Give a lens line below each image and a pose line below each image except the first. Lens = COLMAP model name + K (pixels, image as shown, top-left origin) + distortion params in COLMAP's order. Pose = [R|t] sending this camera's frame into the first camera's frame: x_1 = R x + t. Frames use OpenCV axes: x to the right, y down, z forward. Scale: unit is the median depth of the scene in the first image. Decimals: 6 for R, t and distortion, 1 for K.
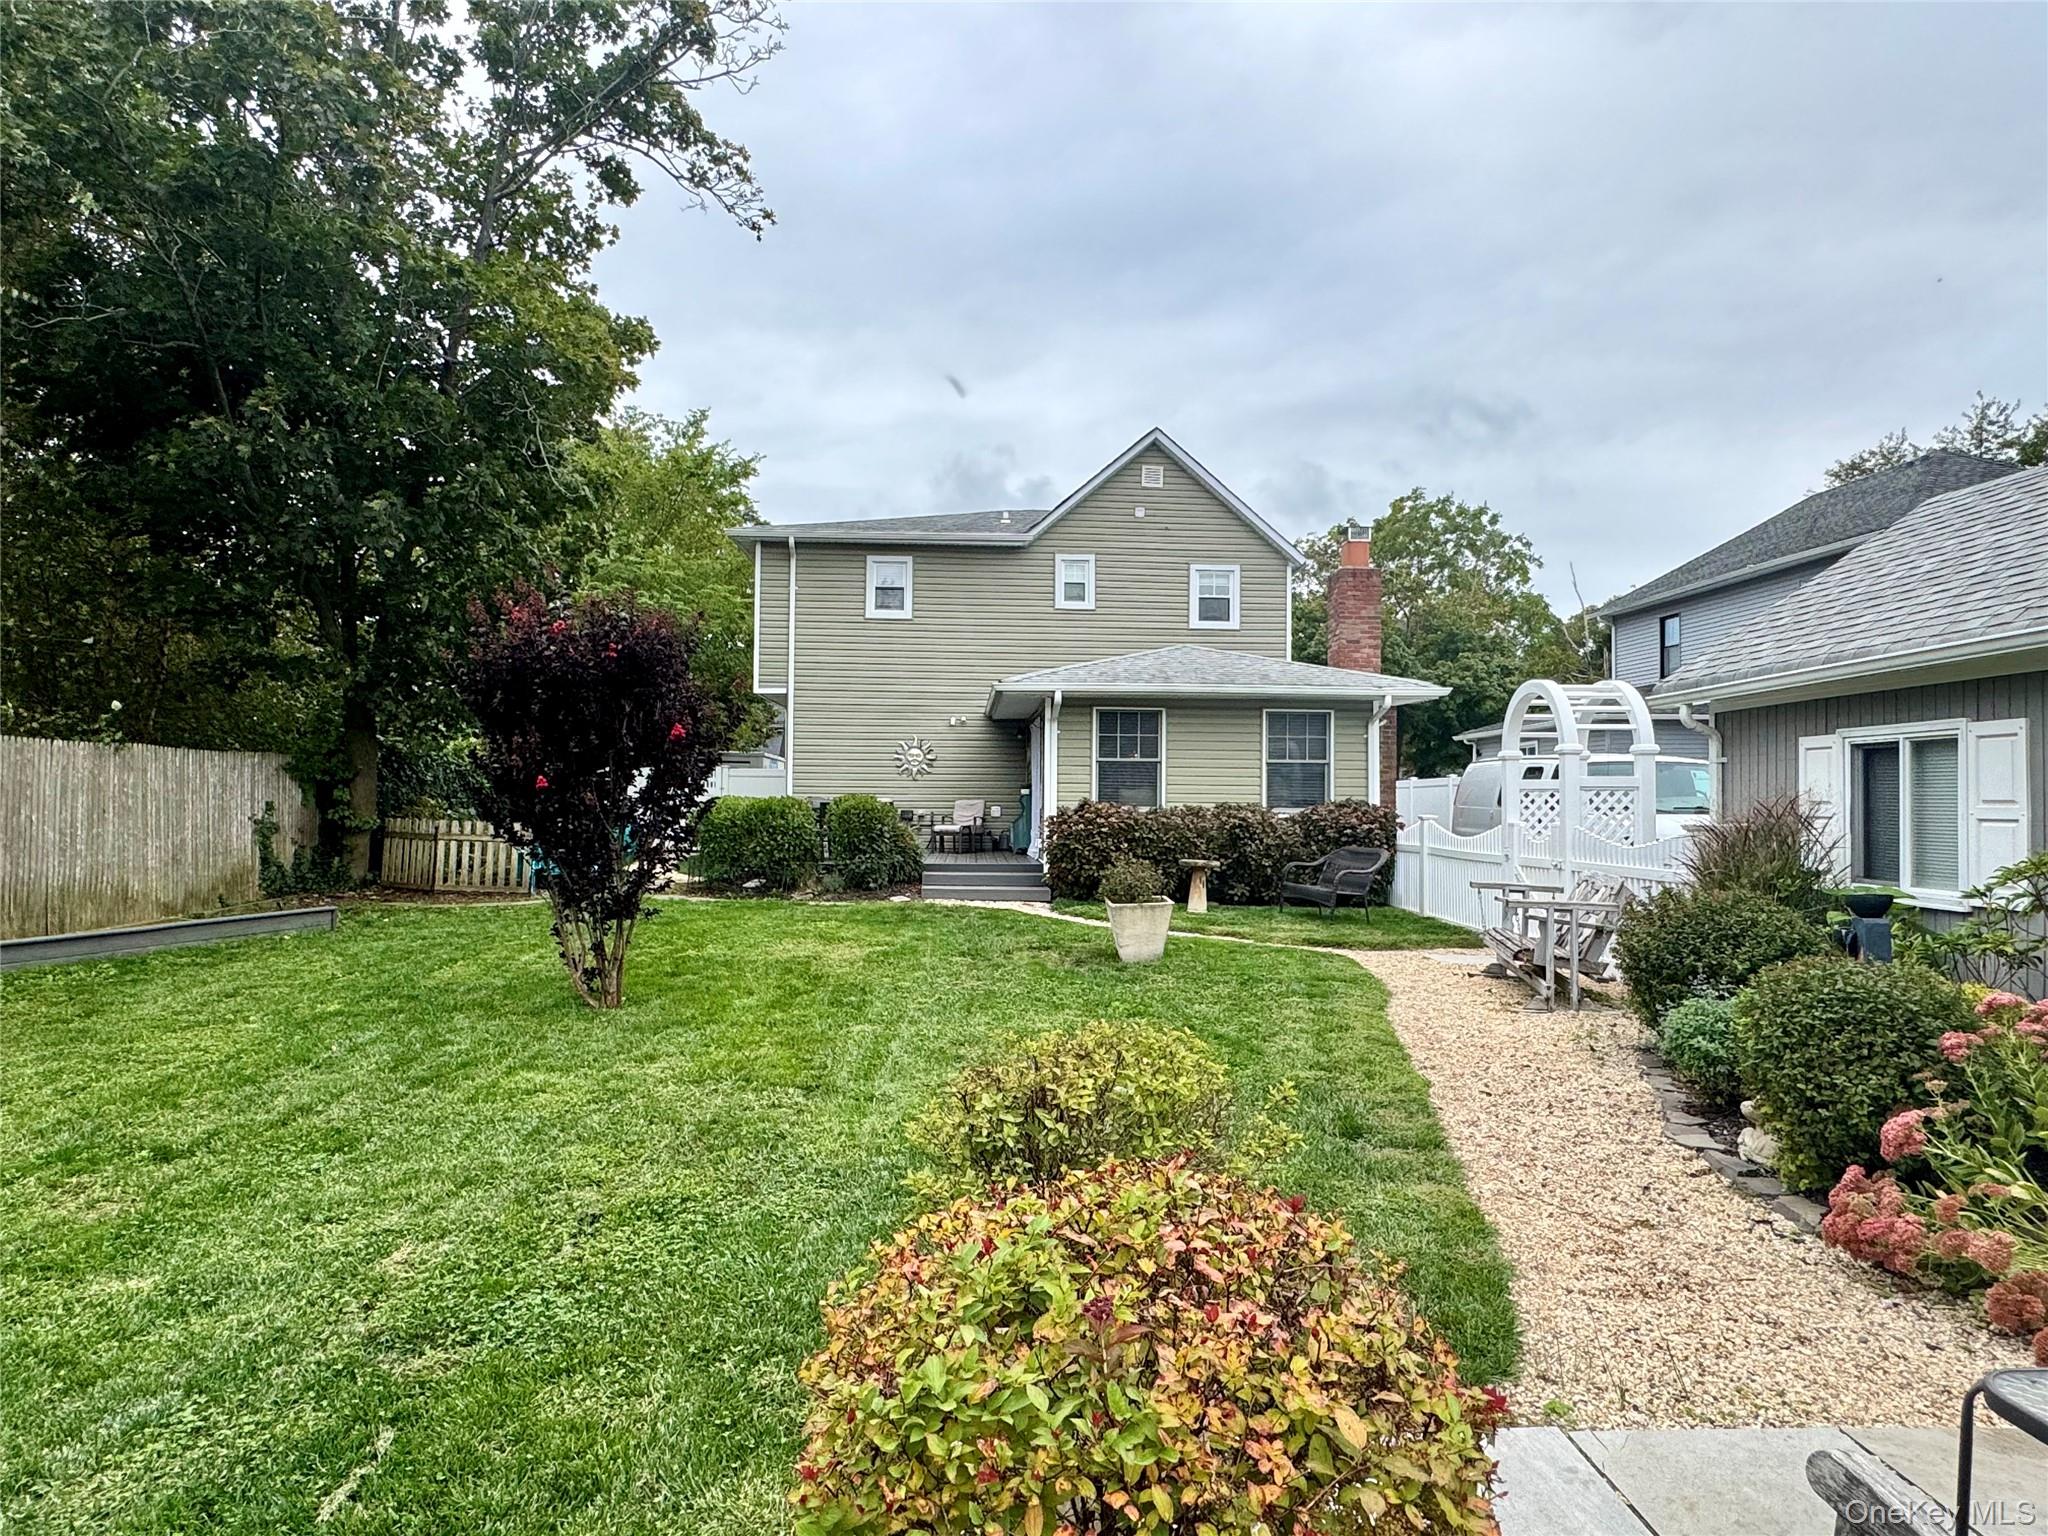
lens RADIAL K [[1200.9, 0, 1010.1], [0, 1200.9, 760.8], [0, 0, 1]] dist [0.004571, 0.002094]
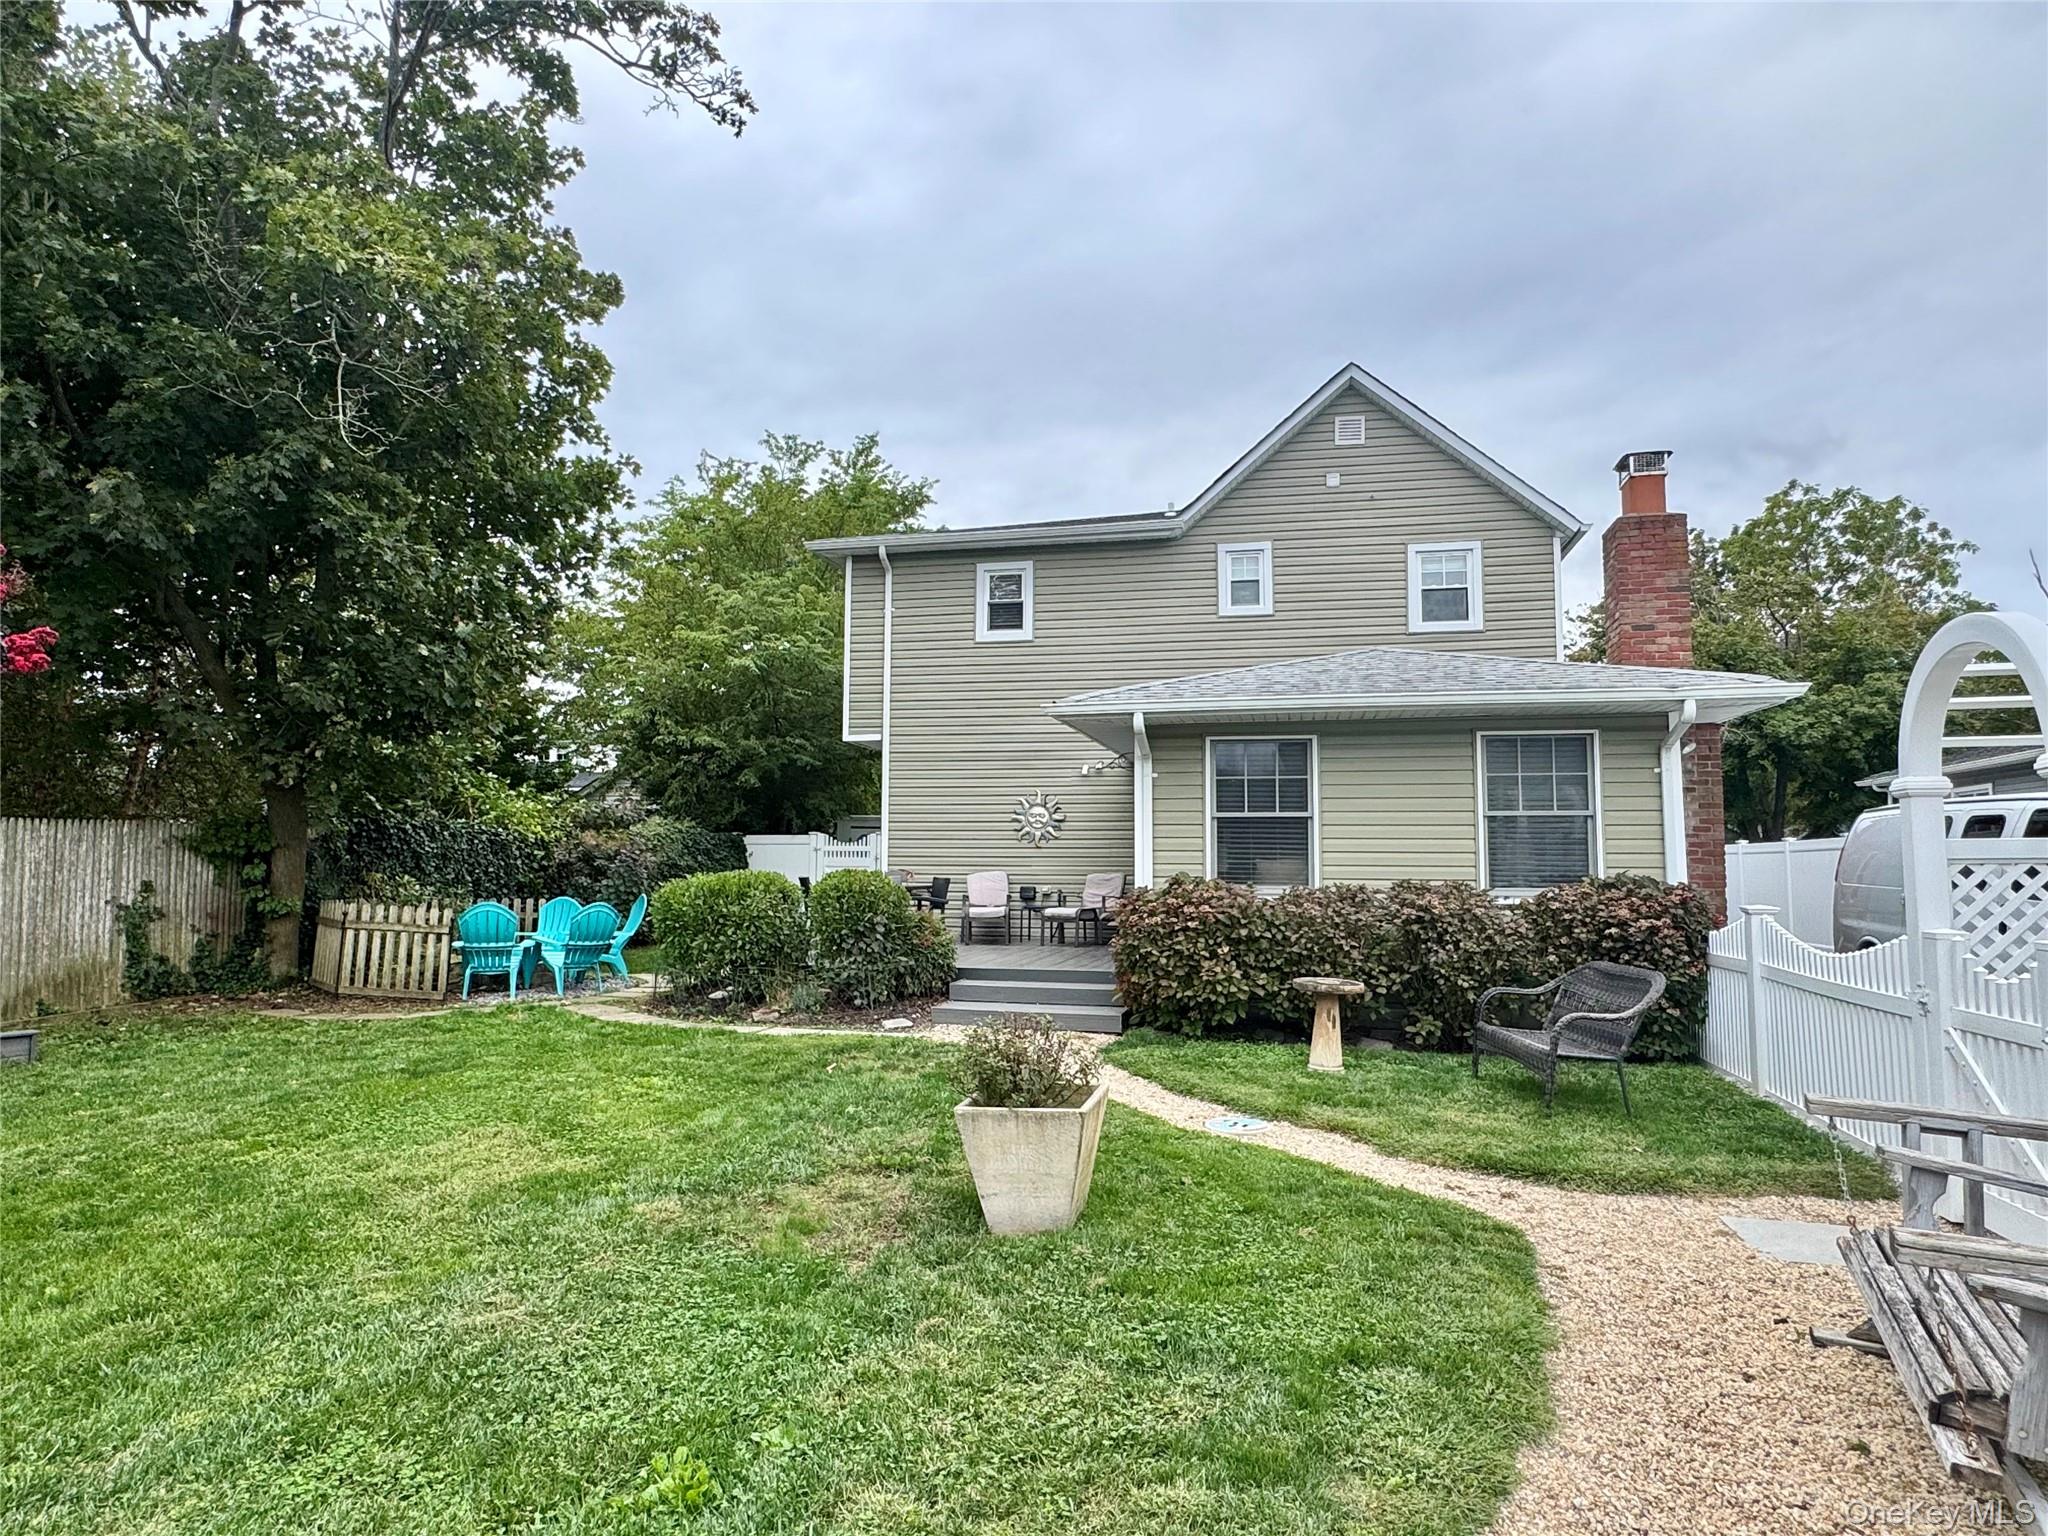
lens RADIAL K [[1200.9, 0, 1010.1], [0, 1200.9, 760.8], [0, 0, 1]] dist [0.004571, 0.002094]
pose [[0.962840, -0.027180, -0.268701, 0.145129], [0.012266, 0.998297, -0.057031, 0.005516], [0.269794, 0.051615, 0.961534, 0.326239]]
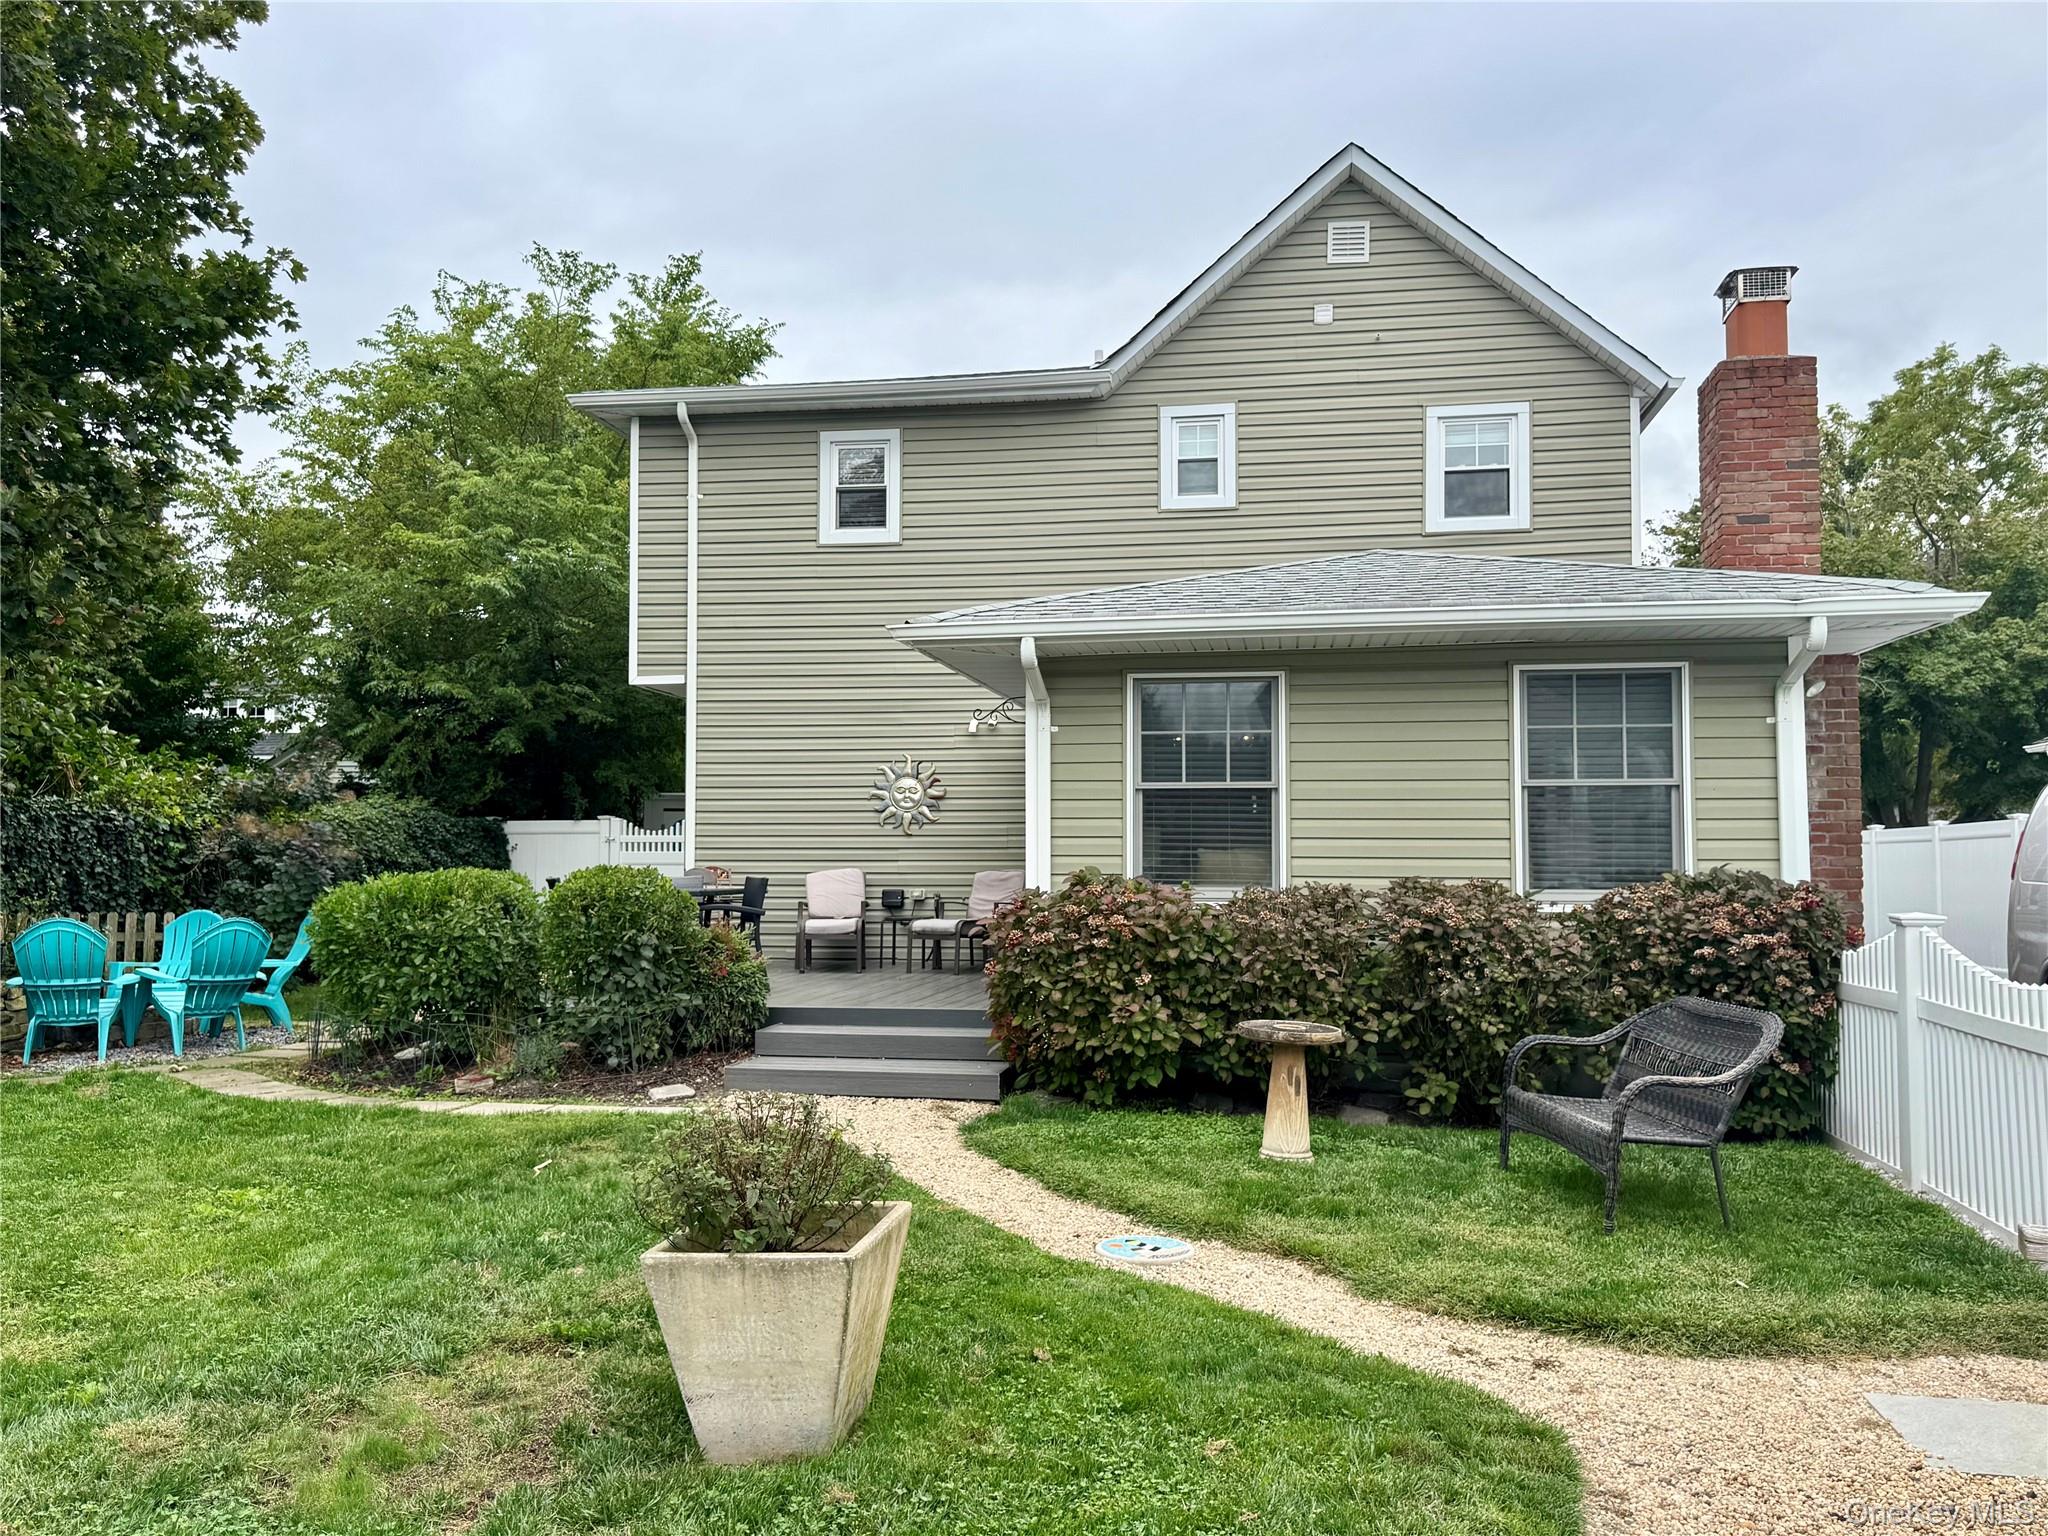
lens RADIAL K [[1593.0, 0, 1006.3], [0, 1593.0, 771.2], [0, 0, 1]] dist [0.156523, -0.266821]
pose [[0.977118, -0.019215, -0.211827, 0.155208], [0.013834, 0.999543, -0.026859, 0.009330], [0.212246, 0.023314, 0.976938, 0.385573]]
